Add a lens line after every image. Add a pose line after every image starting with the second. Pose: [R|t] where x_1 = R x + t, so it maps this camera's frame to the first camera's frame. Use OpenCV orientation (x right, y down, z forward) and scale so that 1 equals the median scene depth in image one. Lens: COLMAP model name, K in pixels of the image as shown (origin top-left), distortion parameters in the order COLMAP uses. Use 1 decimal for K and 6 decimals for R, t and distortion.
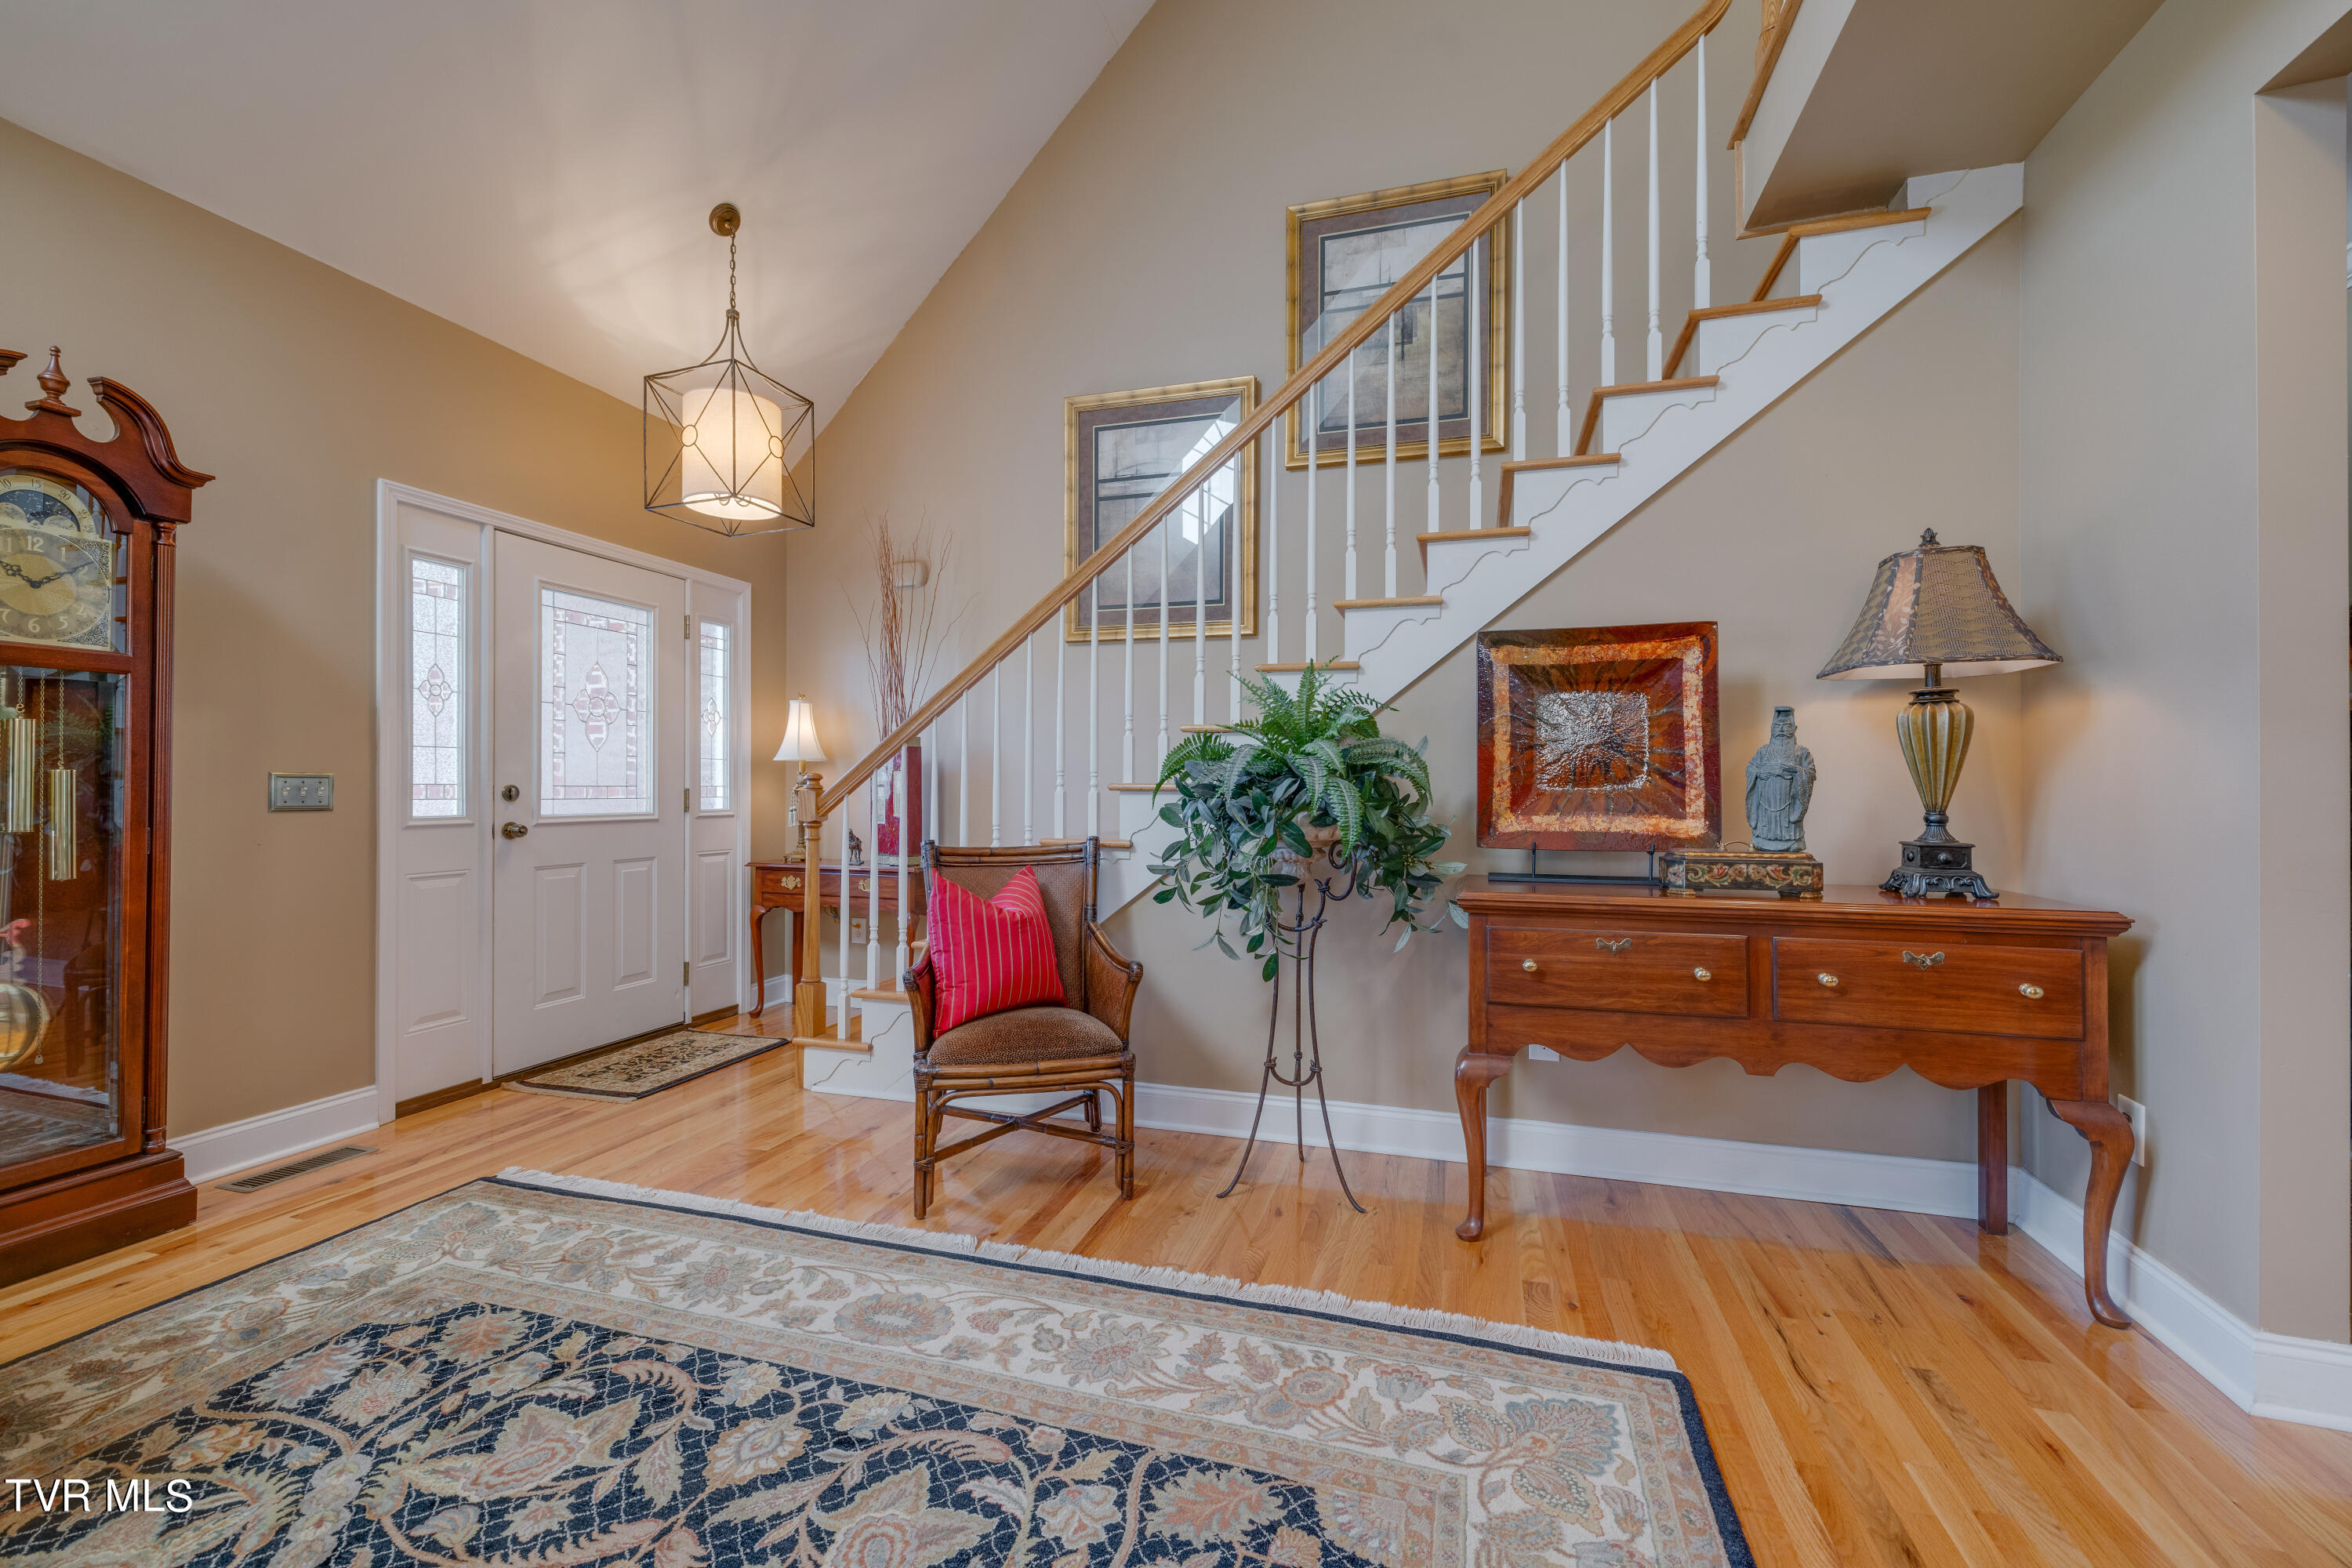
lens RADIAL K [[980.1, 0, 1176.0], [0, 980.1, 784.0], [0, 0, 1]] dist [-0.001686, 0.000231]
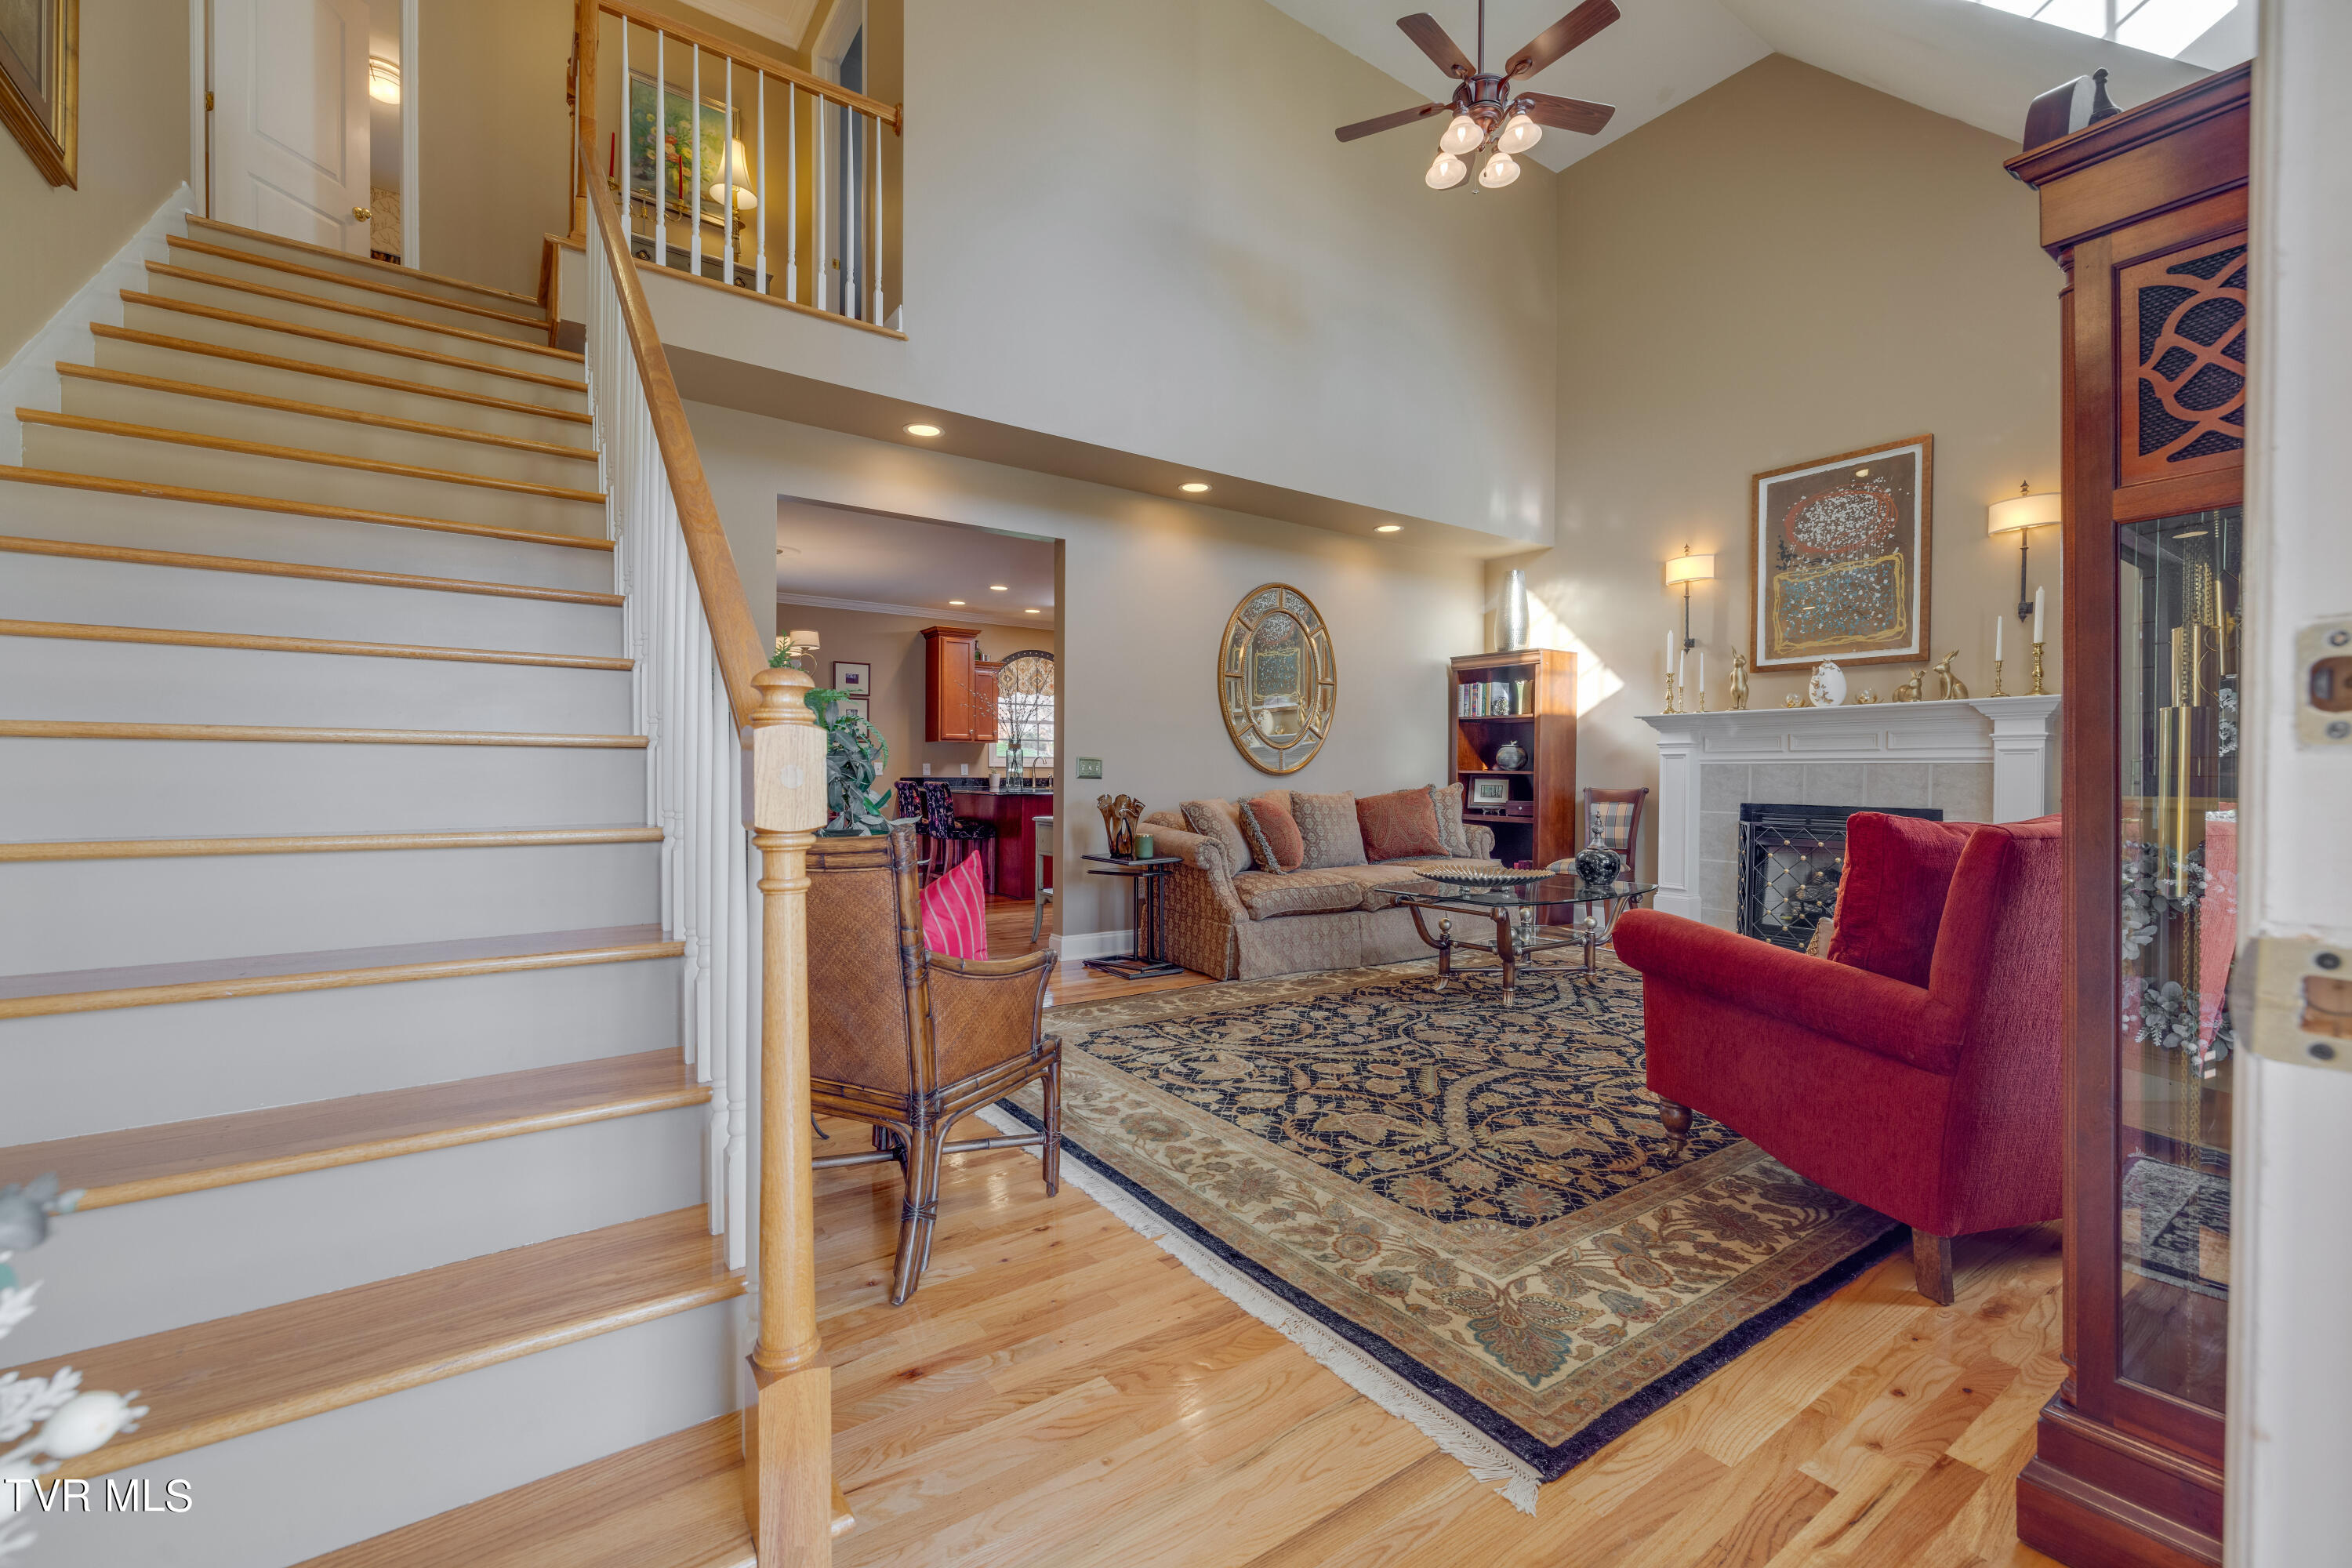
lens RADIAL K [[980.1, 0, 1176.0], [0, 980.1, 784.0], [0, 0, 1]] dist [-0.001686, 0.000231]
pose [[-0.789995, -0.013828, 0.612958, -1.391898], [-0.012338, 0.999902, 0.006655, 0.042706], [-0.612990, -0.002305, -0.790087, 2.490132]]
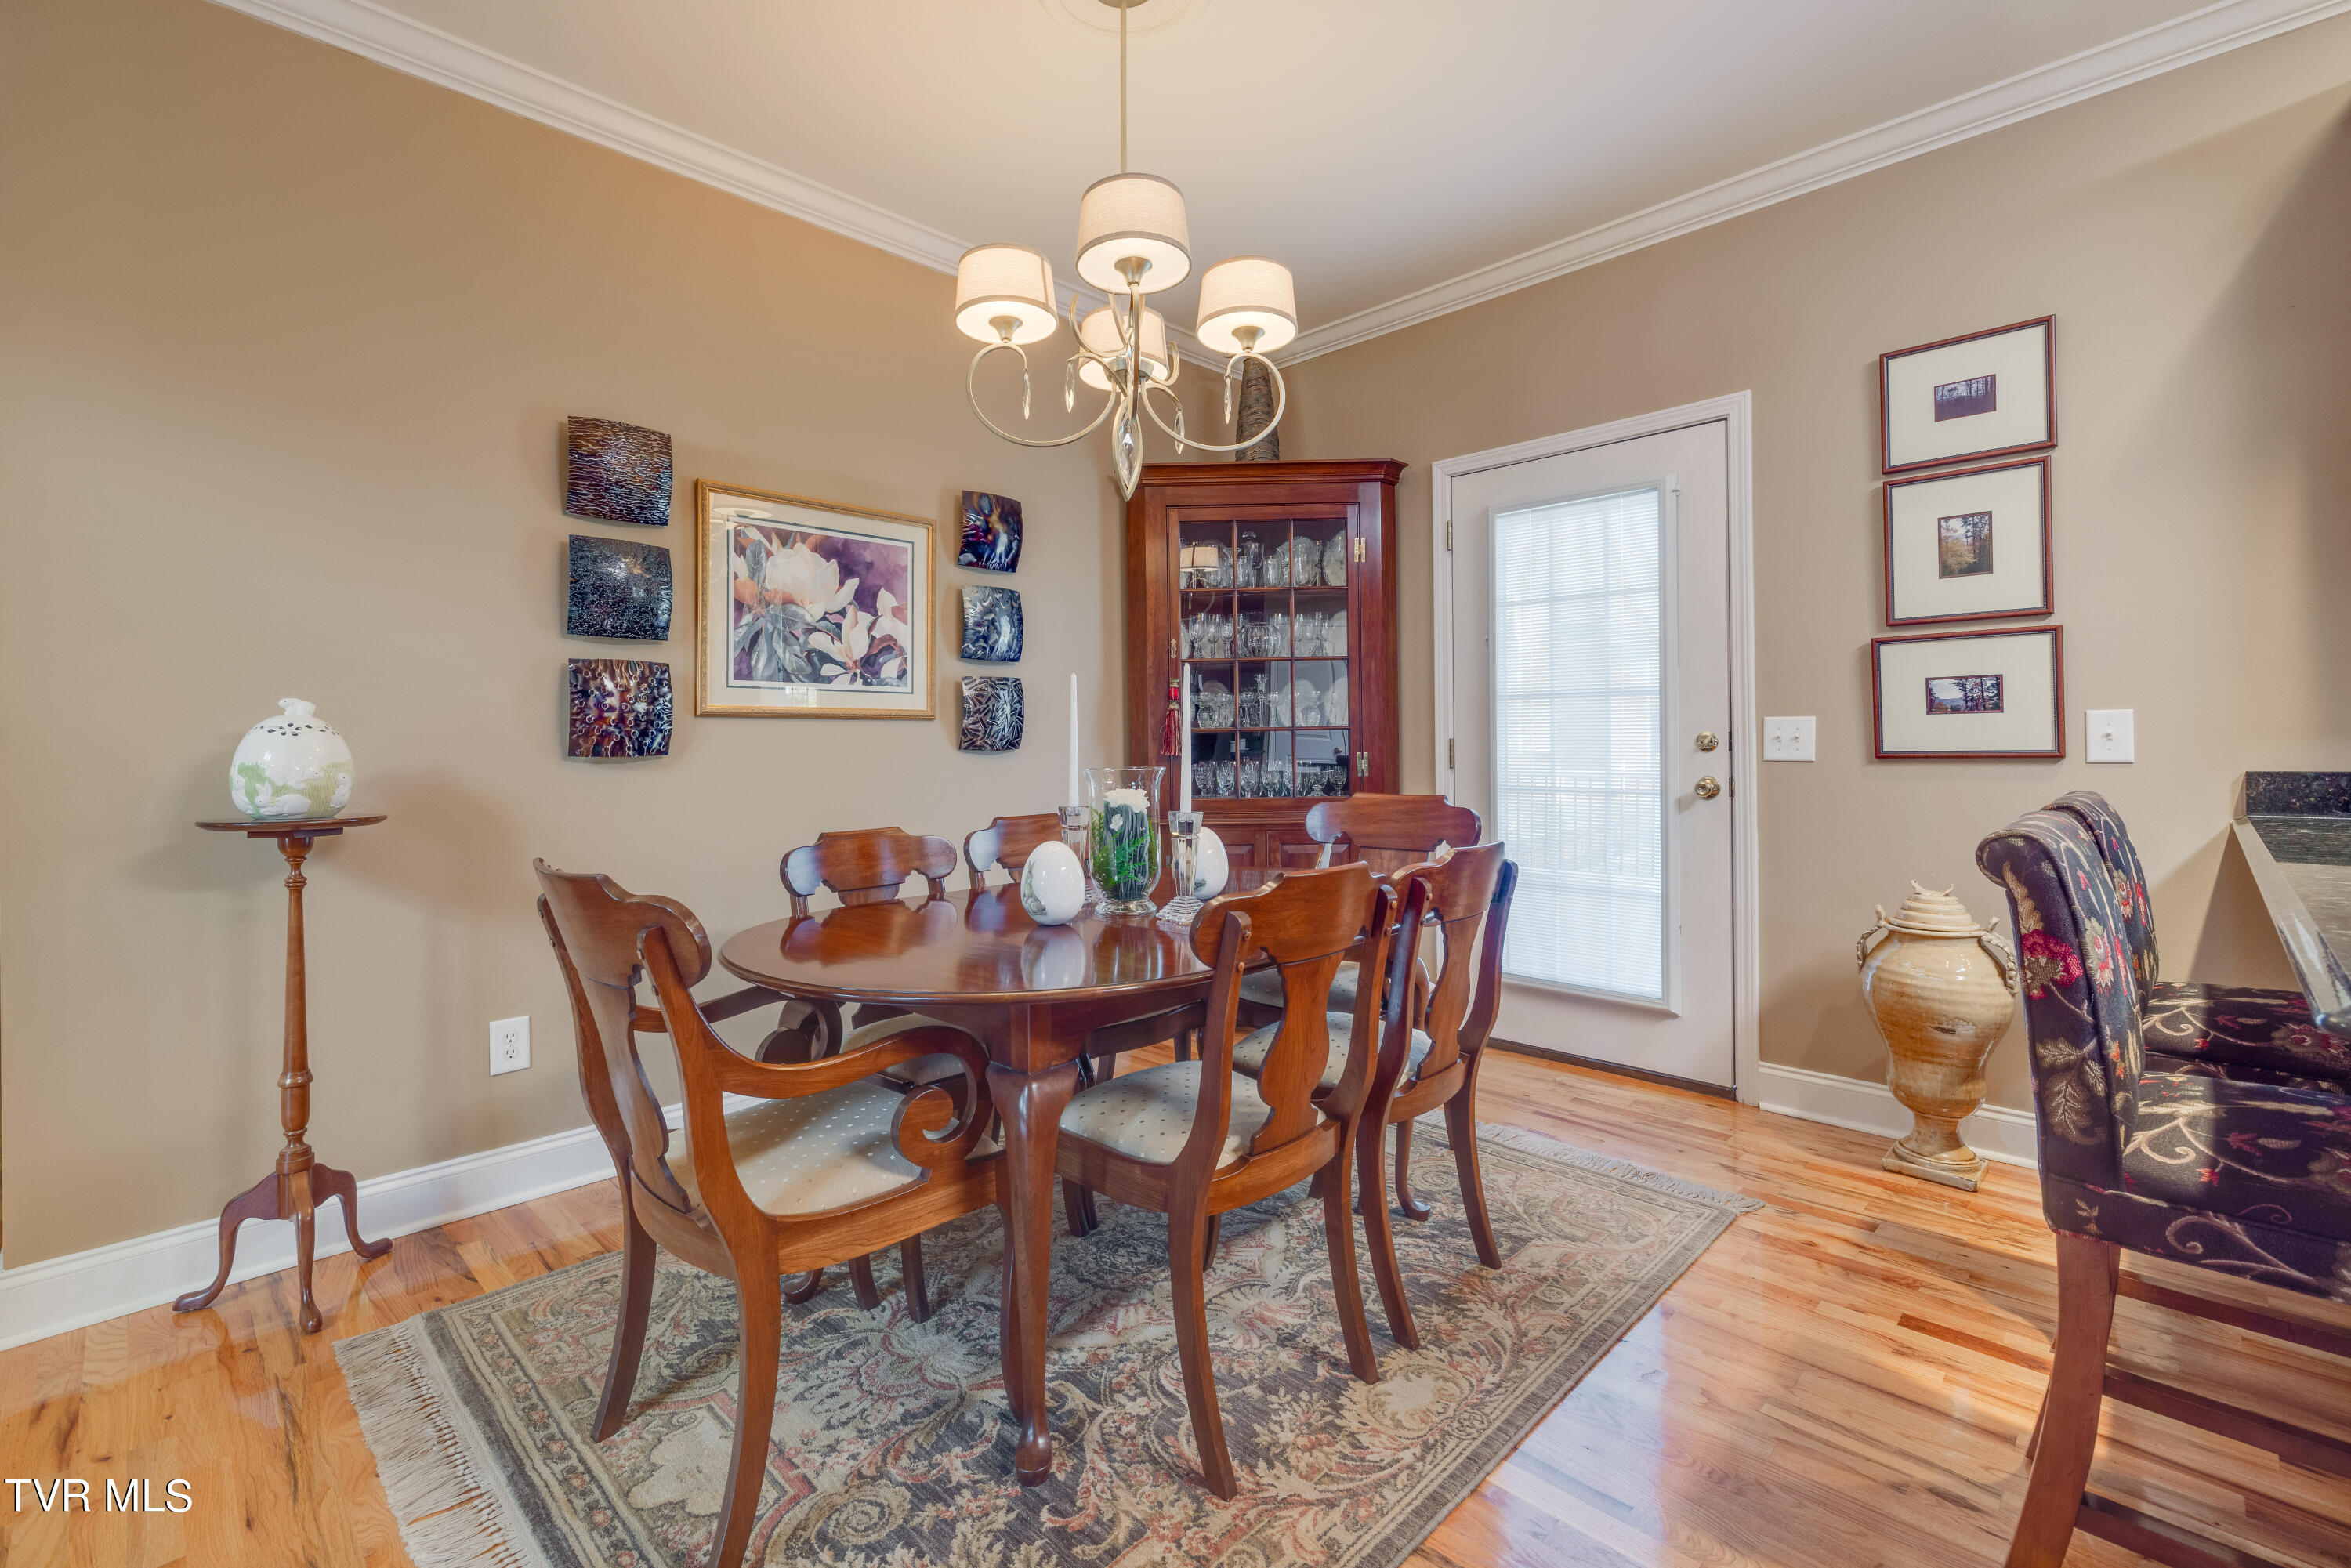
lens RADIAL K [[1022.3, 0, 1173.0], [0, 1022.3, 743.0], [0, 0, 1]] dist [0.000128, 0.000198]
pose [[0.466979, -0.005837, 0.884249, 1.550212], [0.004721, 0.999980, 0.004108, 0.013511], [-0.884256, 0.002256, 0.466998, -0.436654]]
